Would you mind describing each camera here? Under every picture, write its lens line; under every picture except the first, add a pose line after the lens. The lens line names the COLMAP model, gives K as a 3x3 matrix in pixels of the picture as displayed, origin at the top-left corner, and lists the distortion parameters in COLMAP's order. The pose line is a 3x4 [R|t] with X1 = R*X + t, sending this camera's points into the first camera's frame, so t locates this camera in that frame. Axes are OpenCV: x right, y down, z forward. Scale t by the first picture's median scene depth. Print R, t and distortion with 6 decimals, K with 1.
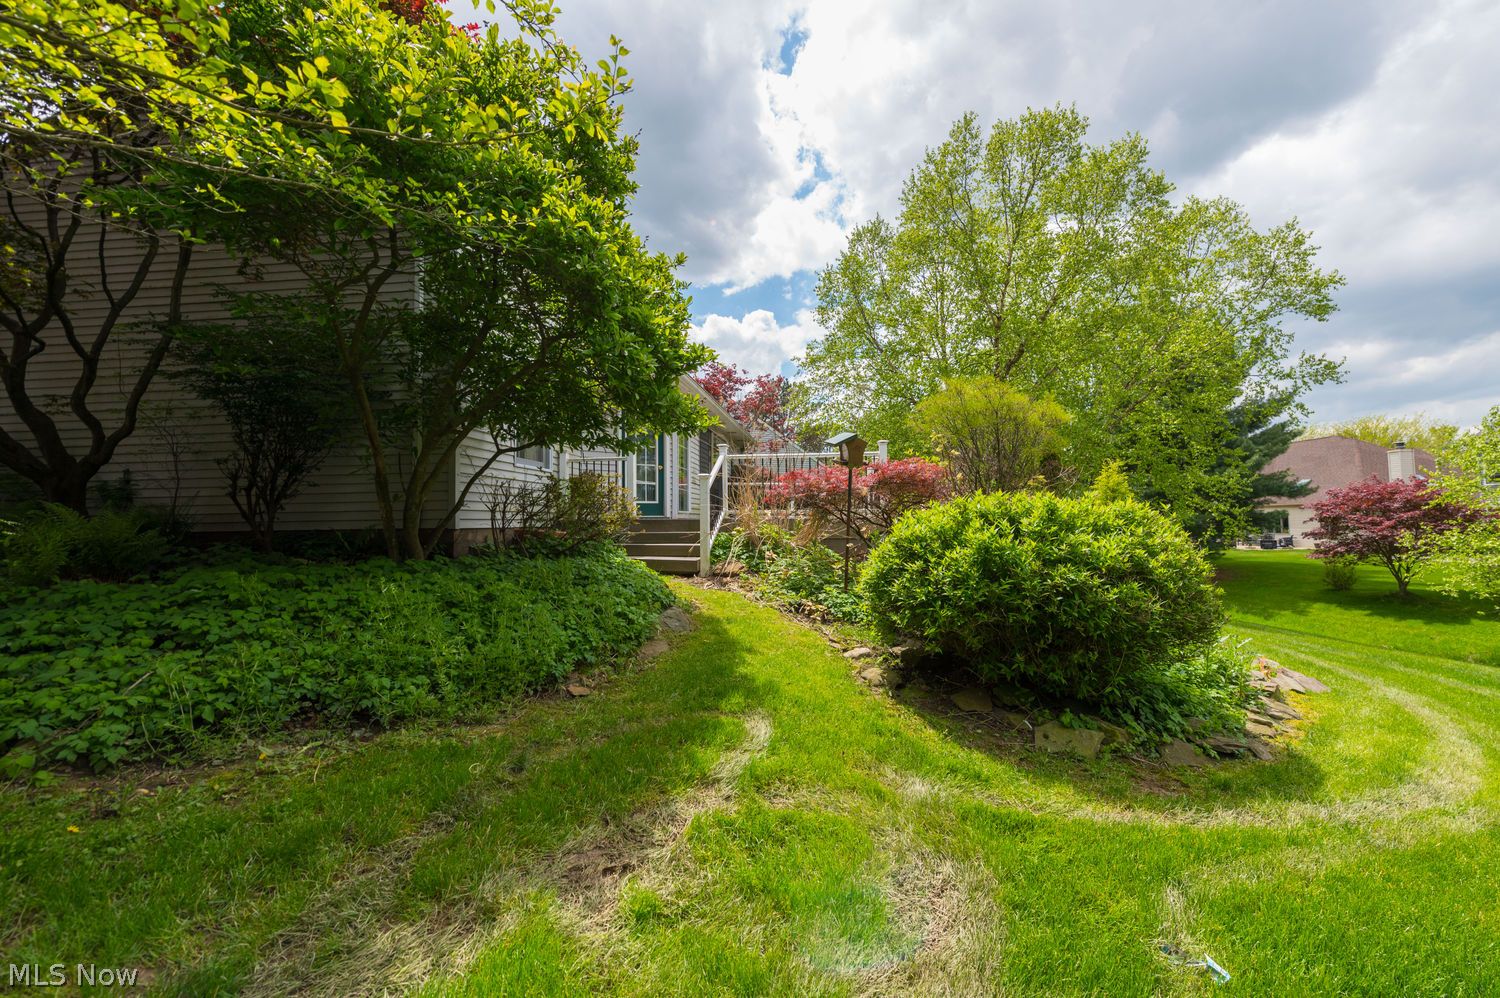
lens RADIAL K [[588.6, 0, 766.4], [0, 588.6, 496.3], [0, 0, 1]] dist [0.013047, -0.002676]
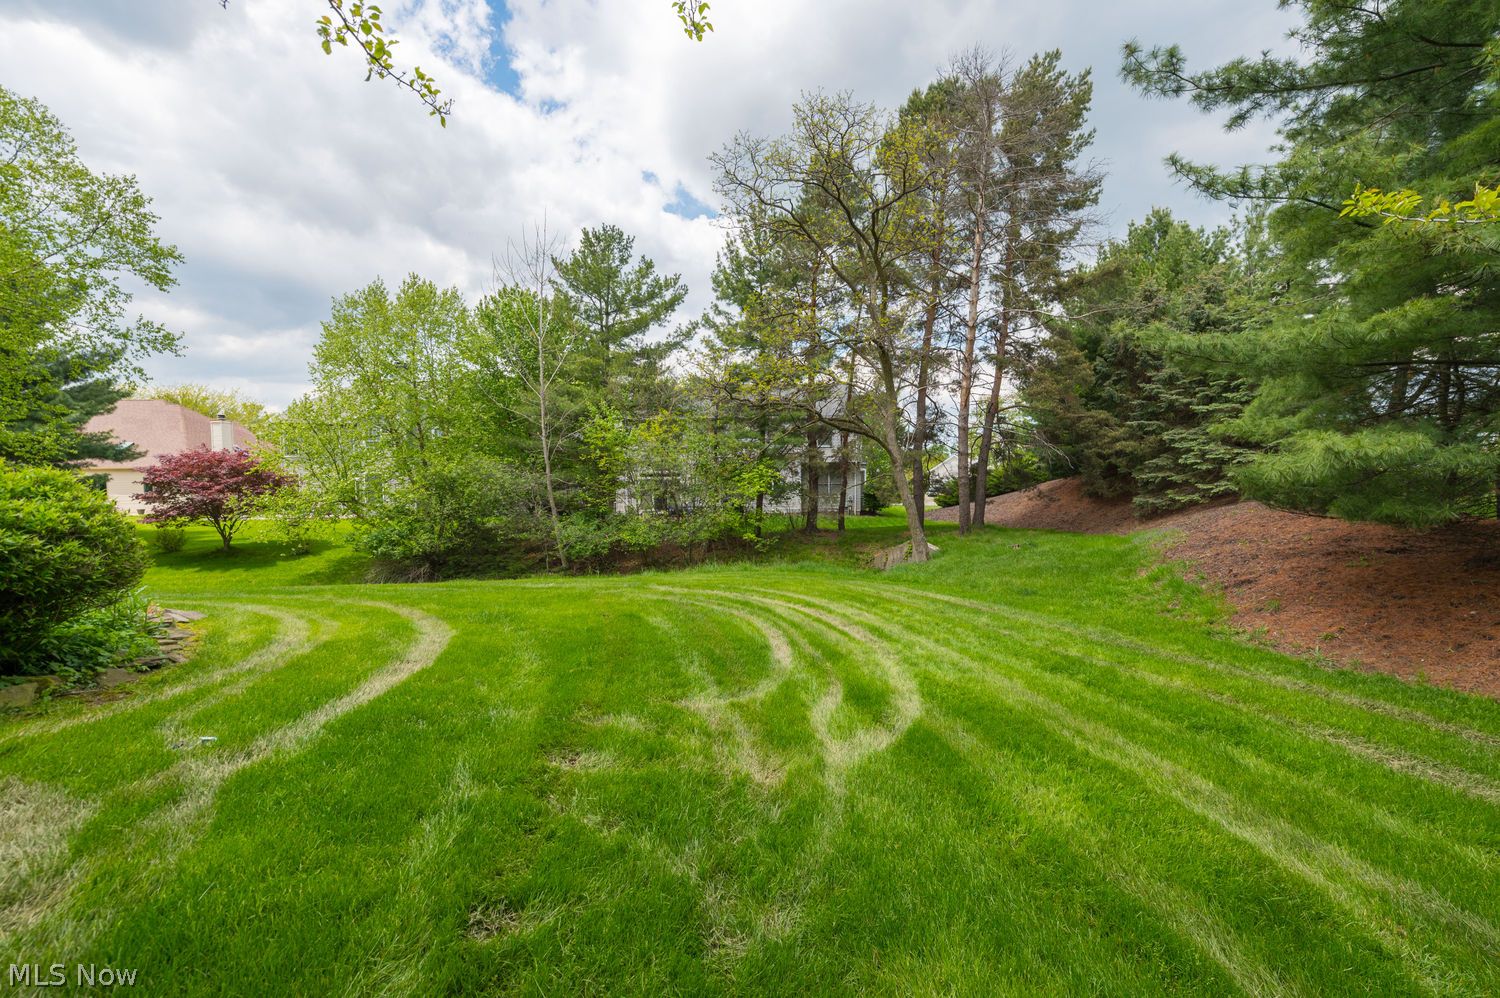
lens RADIAL K [[588.6, 0, 766.4], [0, 588.6, 496.3], [0, 0, 1]] dist [0.013047, -0.002676]
pose [[0.006153, -0.023400, 0.999707, -0.085182], [-0.035963, 0.999074, 0.023606, -0.002521], [-0.999334, -0.036098, 0.005306, -0.055399]]
